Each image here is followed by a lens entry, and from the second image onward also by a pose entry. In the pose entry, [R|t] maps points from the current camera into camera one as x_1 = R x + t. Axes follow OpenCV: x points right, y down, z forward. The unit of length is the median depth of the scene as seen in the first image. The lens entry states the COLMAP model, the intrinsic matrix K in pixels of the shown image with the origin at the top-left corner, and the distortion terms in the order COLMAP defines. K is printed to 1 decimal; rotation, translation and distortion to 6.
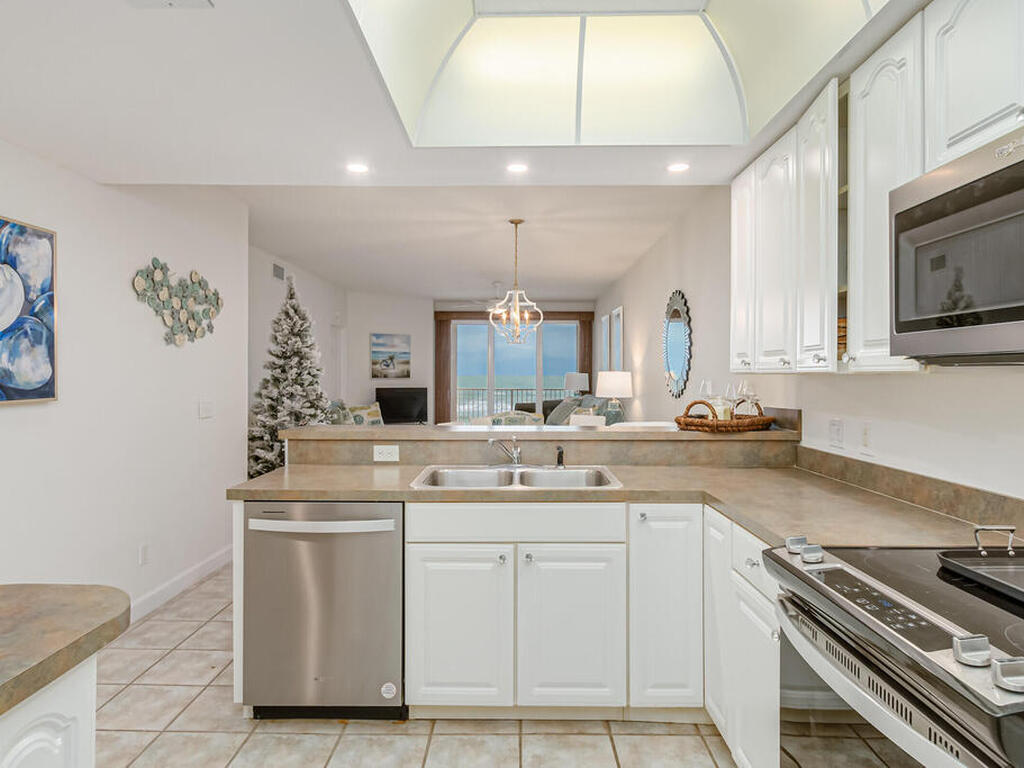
lens RADIAL K [[615.8, 0, 512.8], [0, 615.8, 378.7], [0, 0, 1]] dist [0.002315, 0.001247]
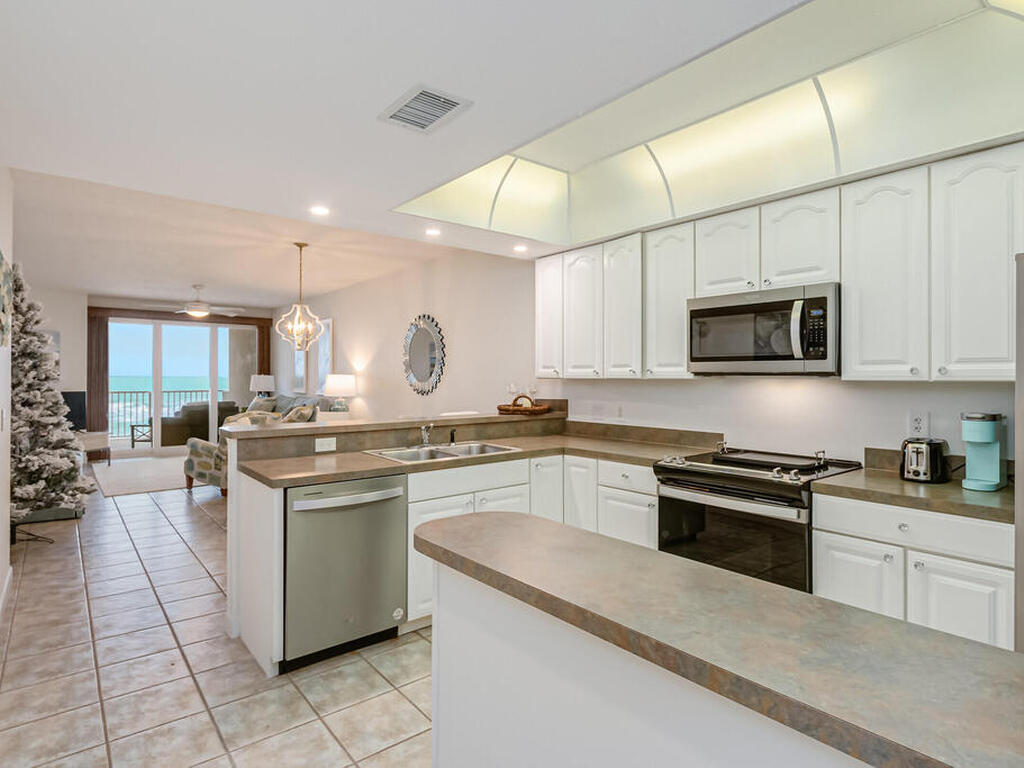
lens RADIAL K [[555.6, 0, 514.9], [0, 555.6, 374.8], [0, 0, 1]] dist [-0.000799, -0.000199]
pose [[0.766287, 0.000567, 0.642498, -0.557632], [0.004078, 0.999975, -0.005747, -0.007999], [-0.642485, 0.007024, 0.766266, -0.073331]]
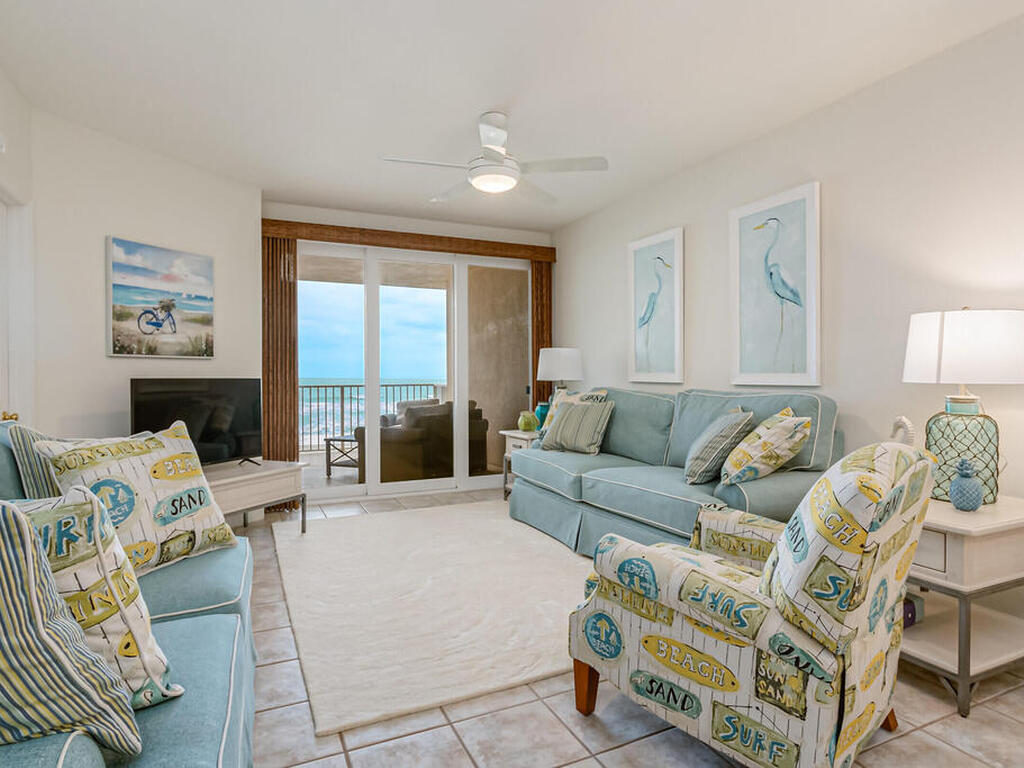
lens RADIAL K [[575.1, 0, 501.1], [0, 575.1, 380.2], [0, 0, 1]] dist [0.001000, 0.000453]
pose [[0.906146, -0.011061, 0.422821, -0.488597], [0.010629, 0.999938, 0.003379, 0.049982], [-0.422832, 0.001433, 0.906207, 1.734210]]
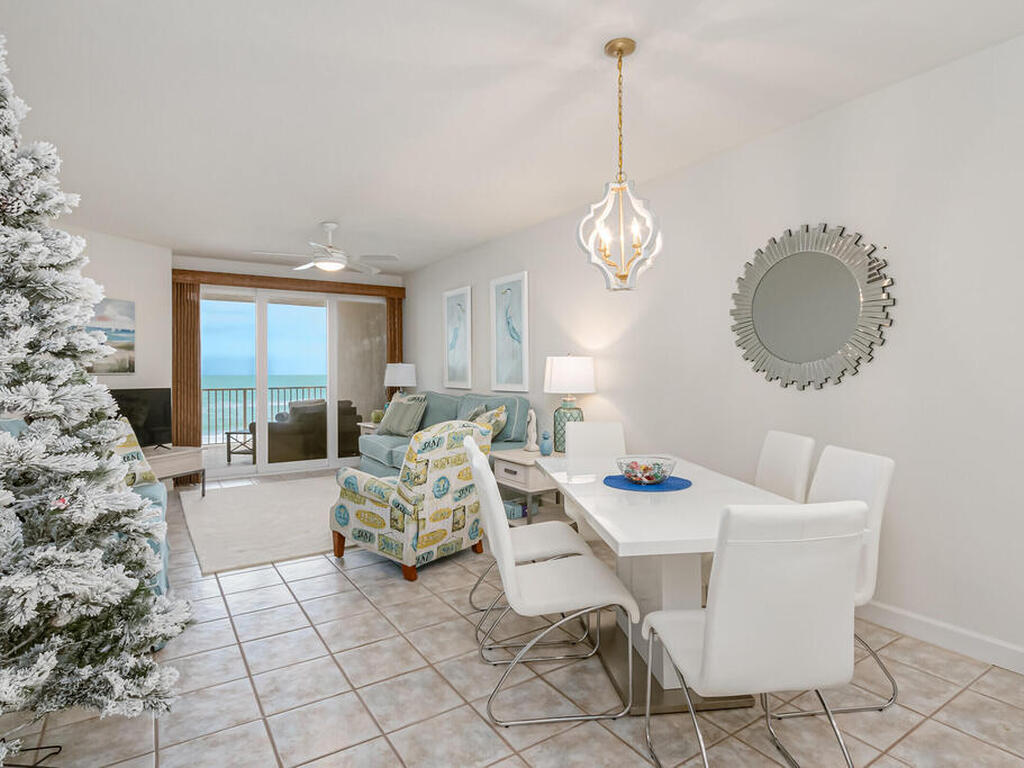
lens RADIAL K [[560.5, 0, 509.8], [0, 560.5, 369.8], [0, 0, 1]] dist [-0.000562, -0.000214]
pose [[0.835720, -0.007386, 0.549107, -0.508496], [0.013774, 0.999877, -0.007515, 0.016206], [-0.548983, 0.013844, 0.835719, 1.057094]]
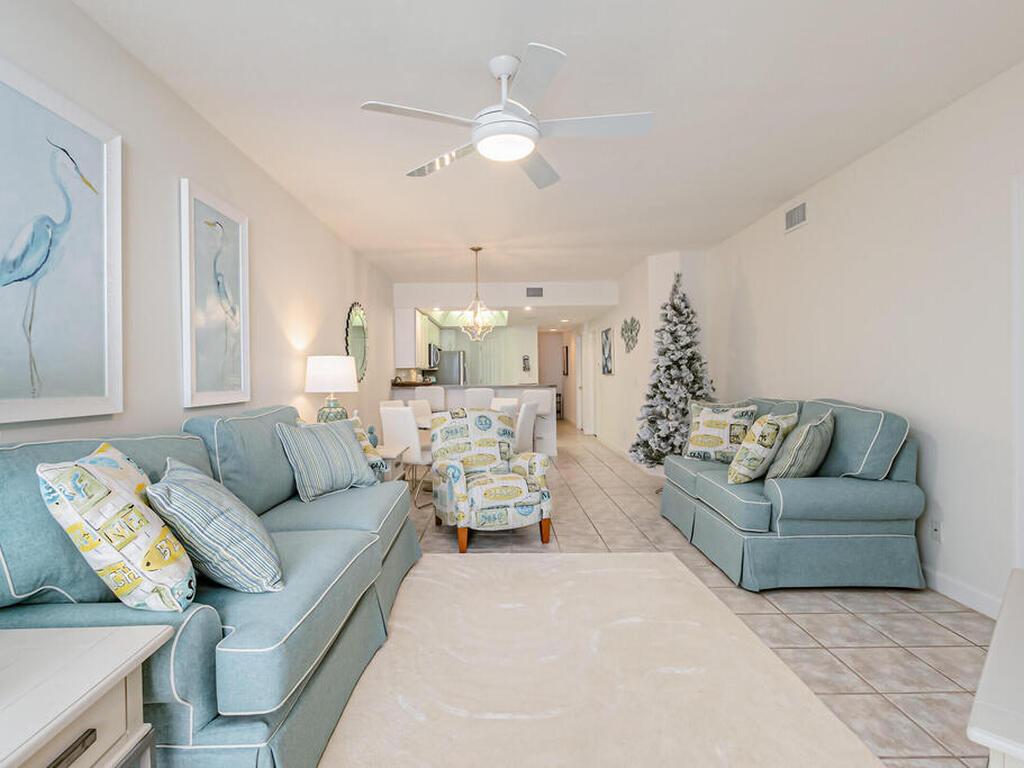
lens RADIAL K [[534.2, 0, 511.0], [0, 534.2, 365.3], [0, 0, 1]] dist [0.022873, -0.000116]
pose [[-0.998765, 0.008337, -0.048977, -0.021407], [0.008838, 0.999911, -0.010026, 0.014595], [0.048889, -0.010446, -0.998750, 3.464971]]
